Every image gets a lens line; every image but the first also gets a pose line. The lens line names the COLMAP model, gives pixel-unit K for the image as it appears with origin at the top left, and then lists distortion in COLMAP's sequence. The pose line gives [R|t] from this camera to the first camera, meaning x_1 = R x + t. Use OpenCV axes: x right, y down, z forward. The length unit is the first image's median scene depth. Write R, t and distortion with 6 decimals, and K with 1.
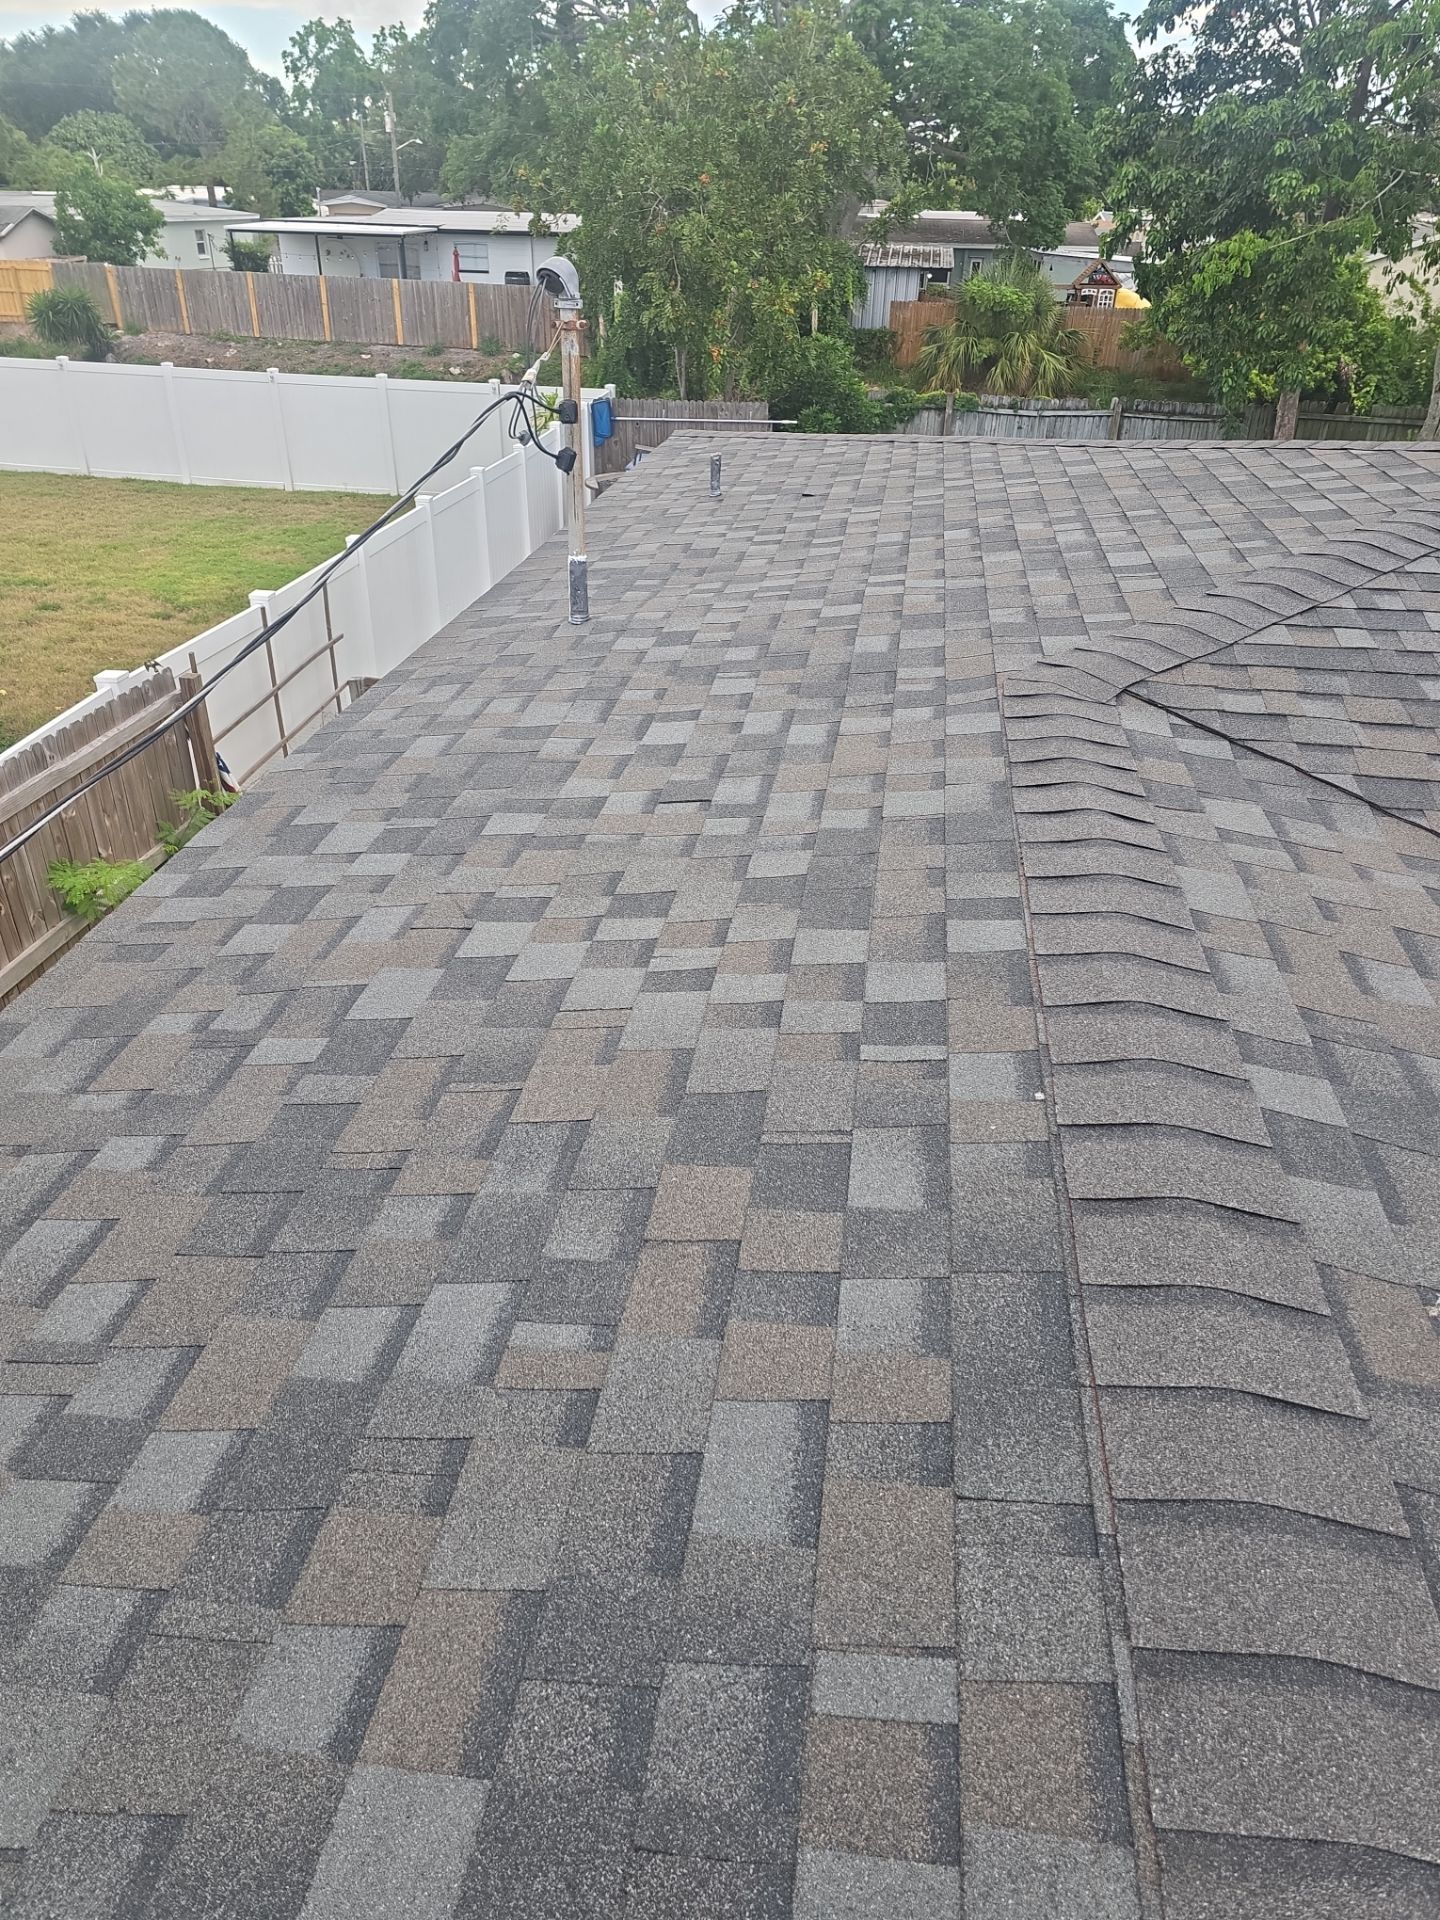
lens RADIAL K [[1299.4, 0, 706.2], [0, 1299.4, 947.7], [0, 0, 1]] dist [0.065427, -0.055870]
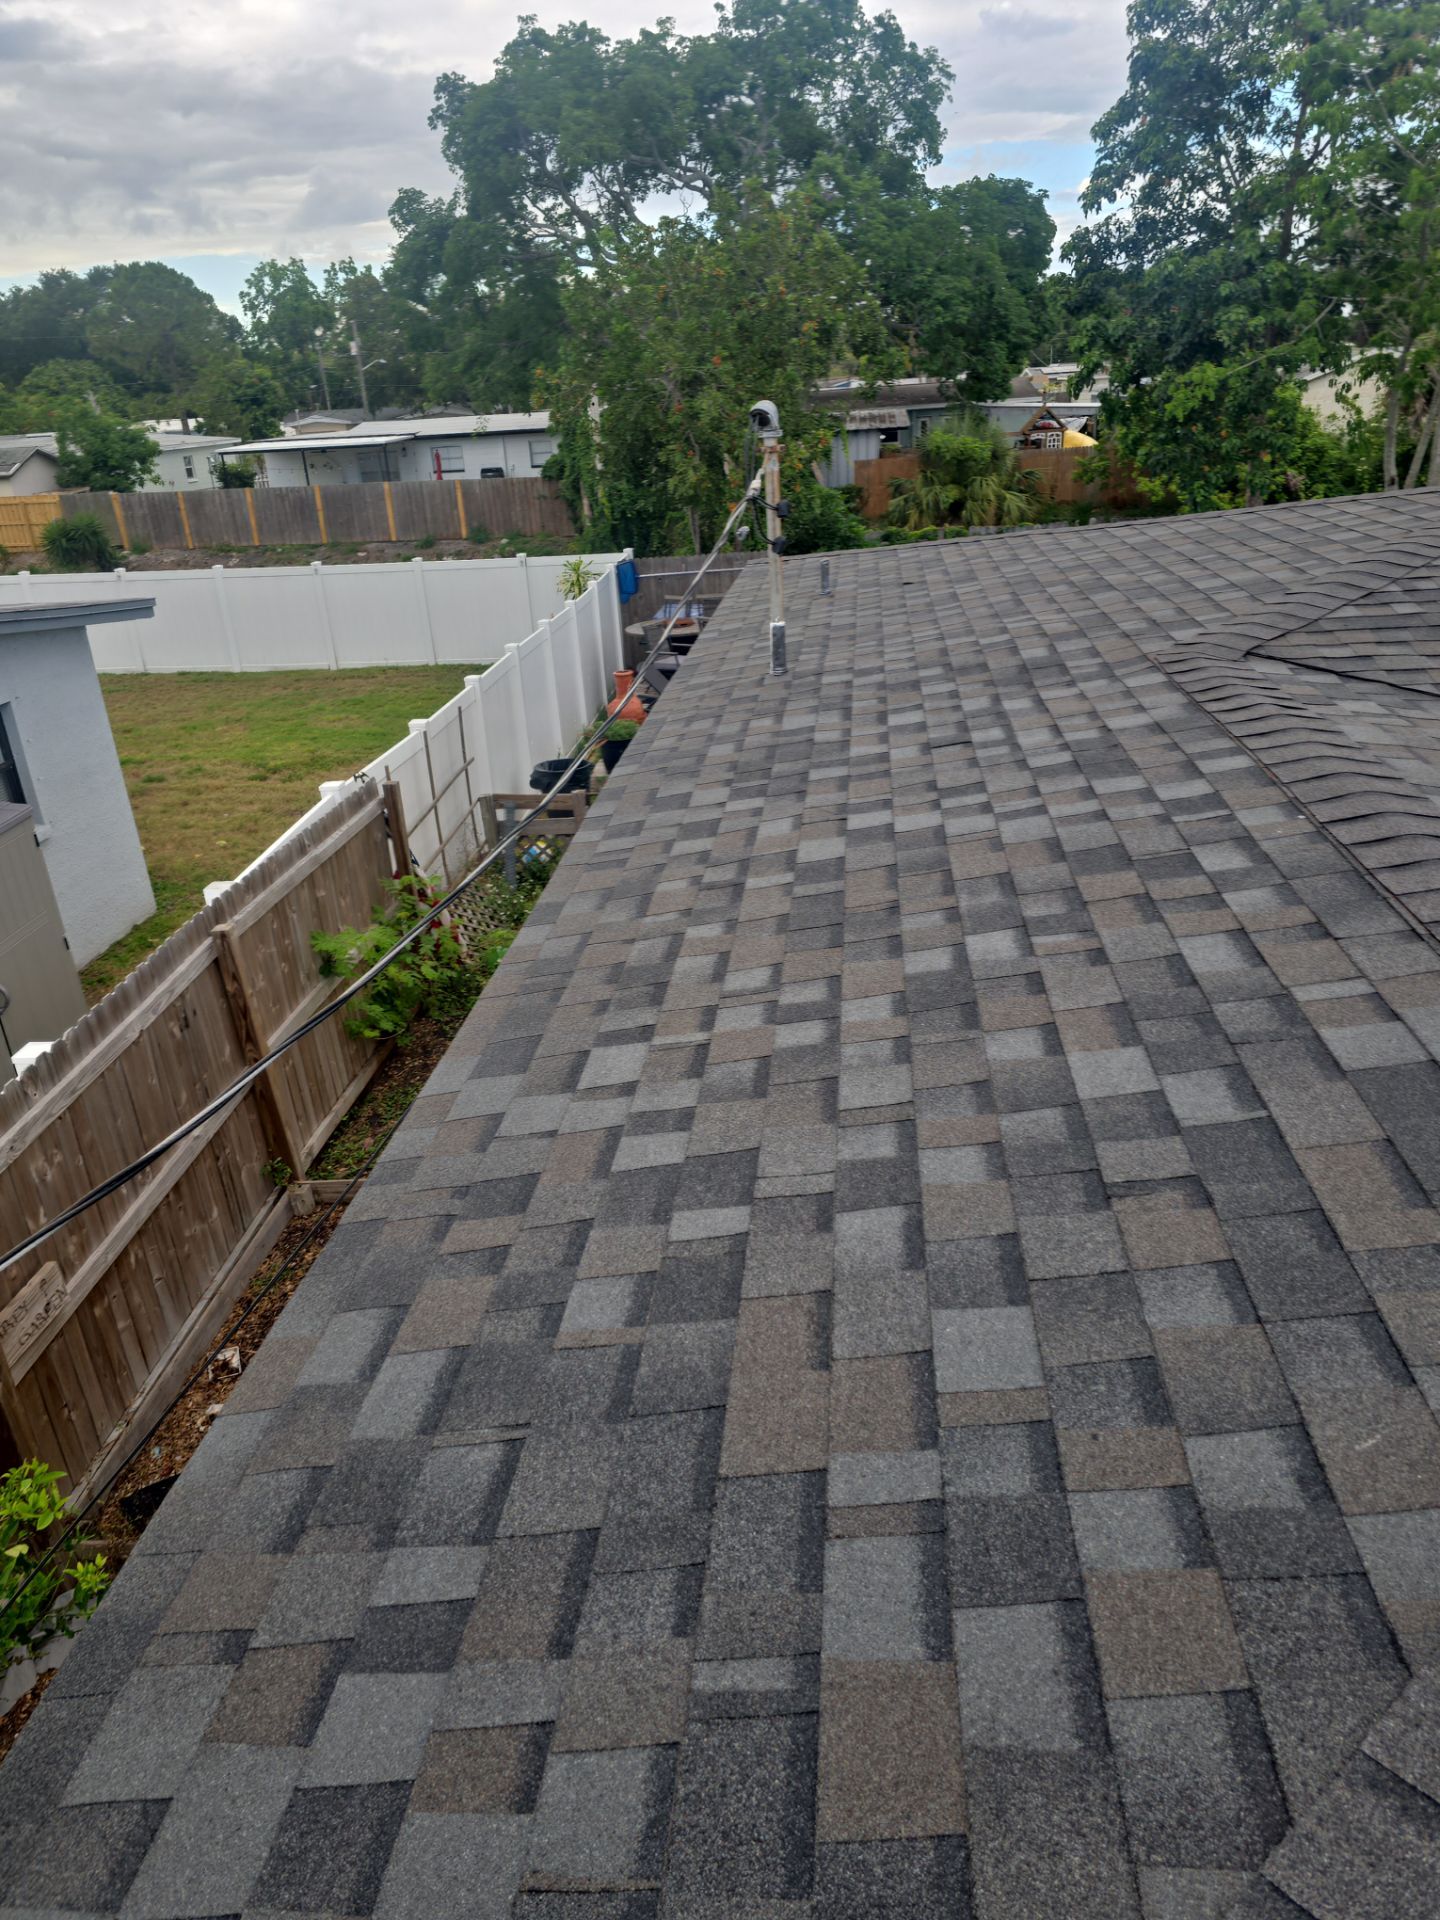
lens RADIAL K [[1299.4, 0, 692.4], [0, 1299.4, 978.7], [0, 0, 1]] dist [0.065427, -0.055870]
pose [[0.996525, -0.083213, -0.003570, -0.193254], [0.082506, 0.992107, -0.094428, 0.153125], [0.011400, 0.093805, 0.995525, -0.233884]]
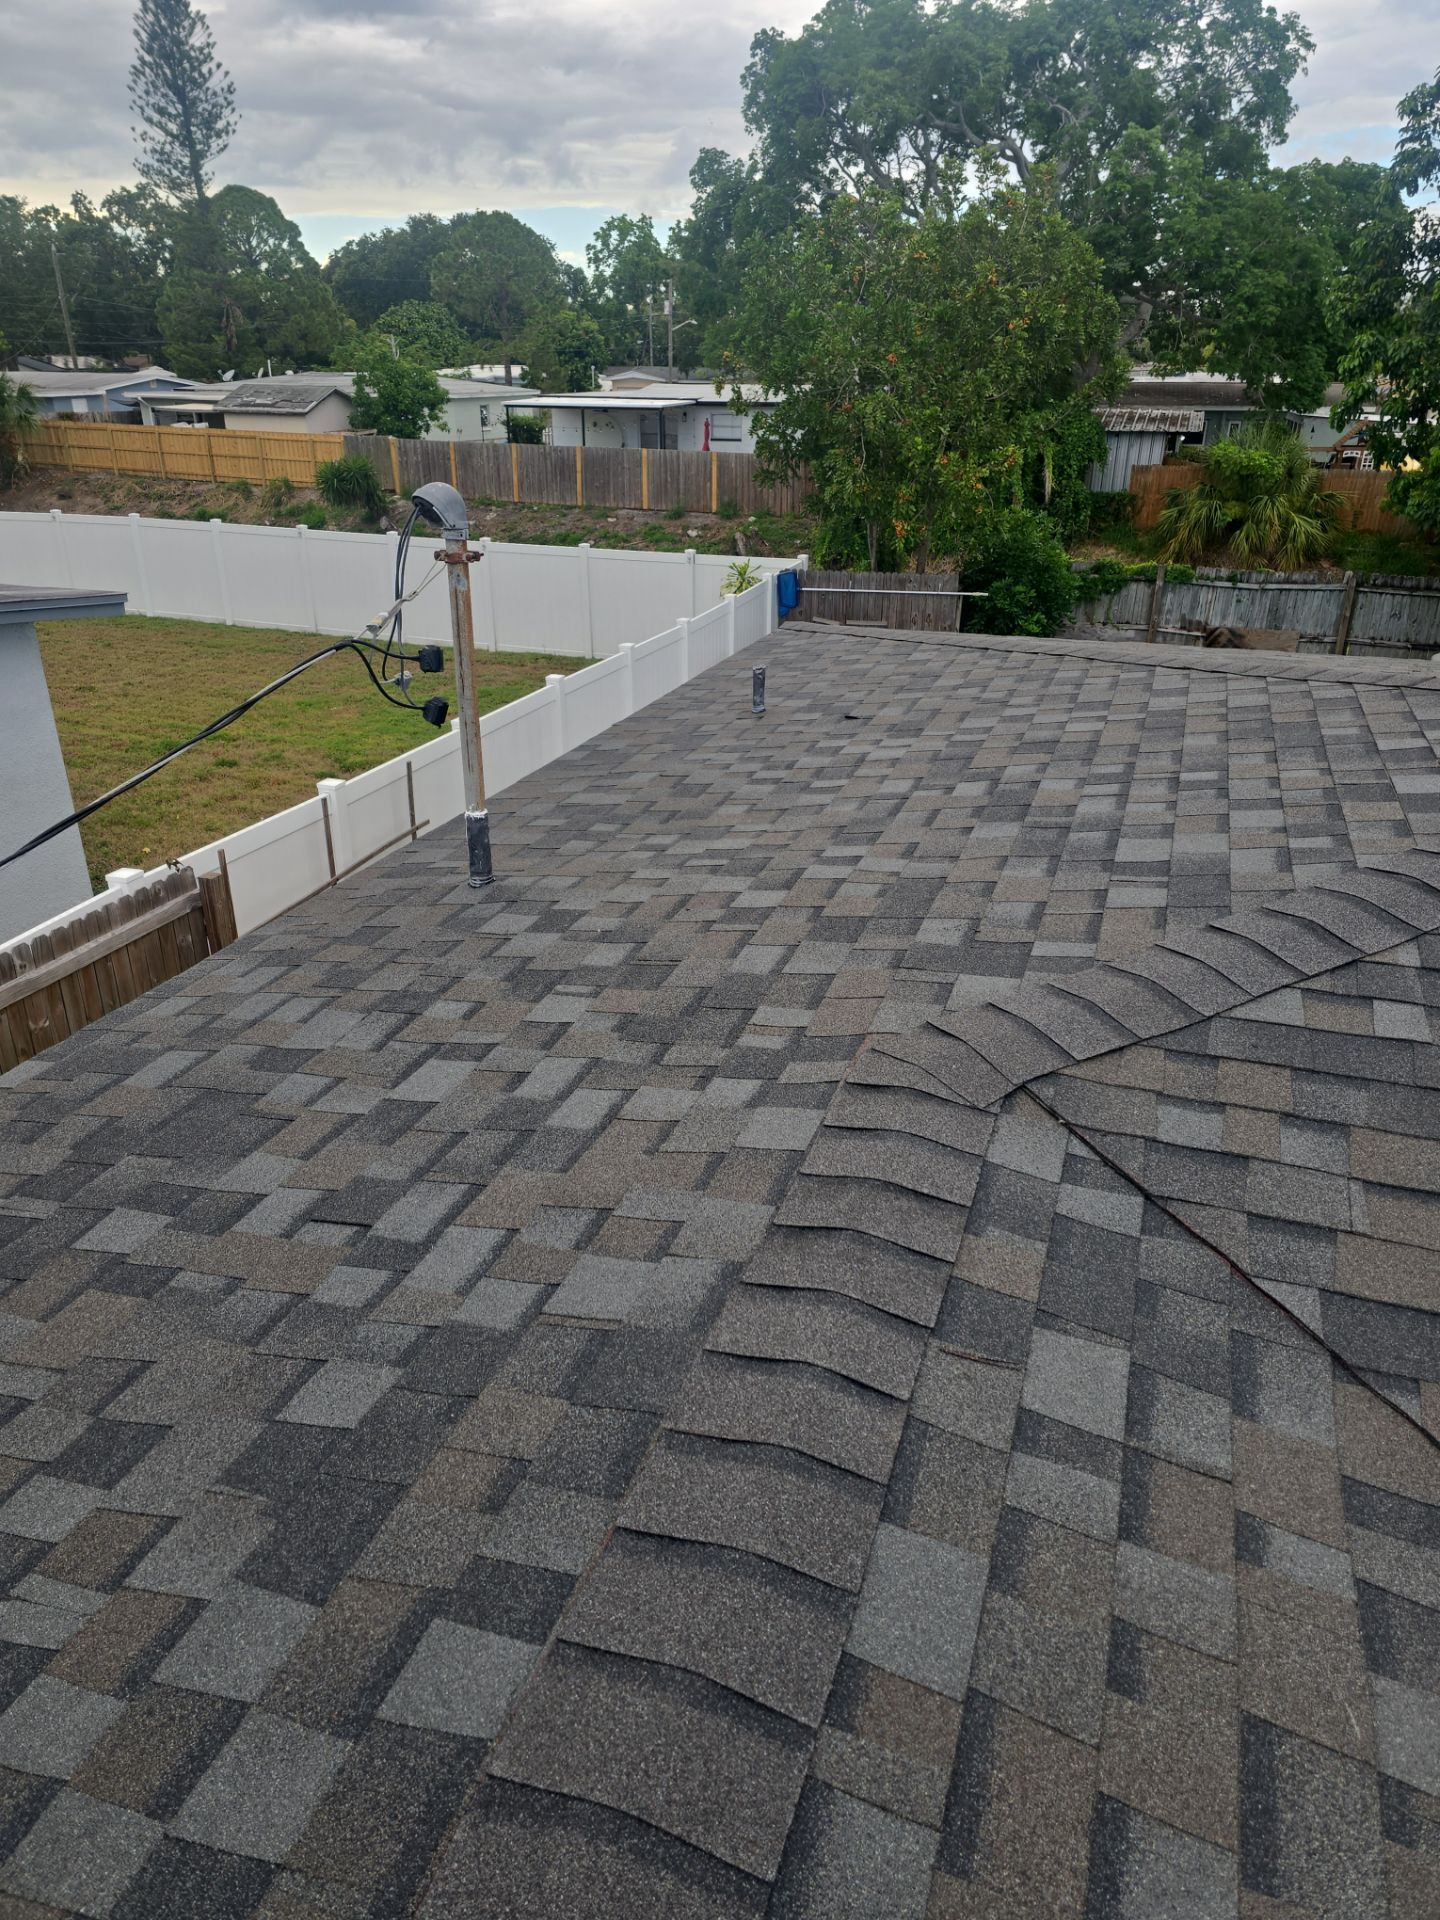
lens RADIAL K [[1299.4, 0, 699.3], [0, 1299.4, 974.5], [0, 0, 1]] dist [0.065427, -0.055870]
pose [[0.982653, 0.064448, -0.173895, 0.183645], [-0.078980, 0.993822, -0.077978, -0.129672], [0.167795, 0.090359, 0.981672, 0.191074]]
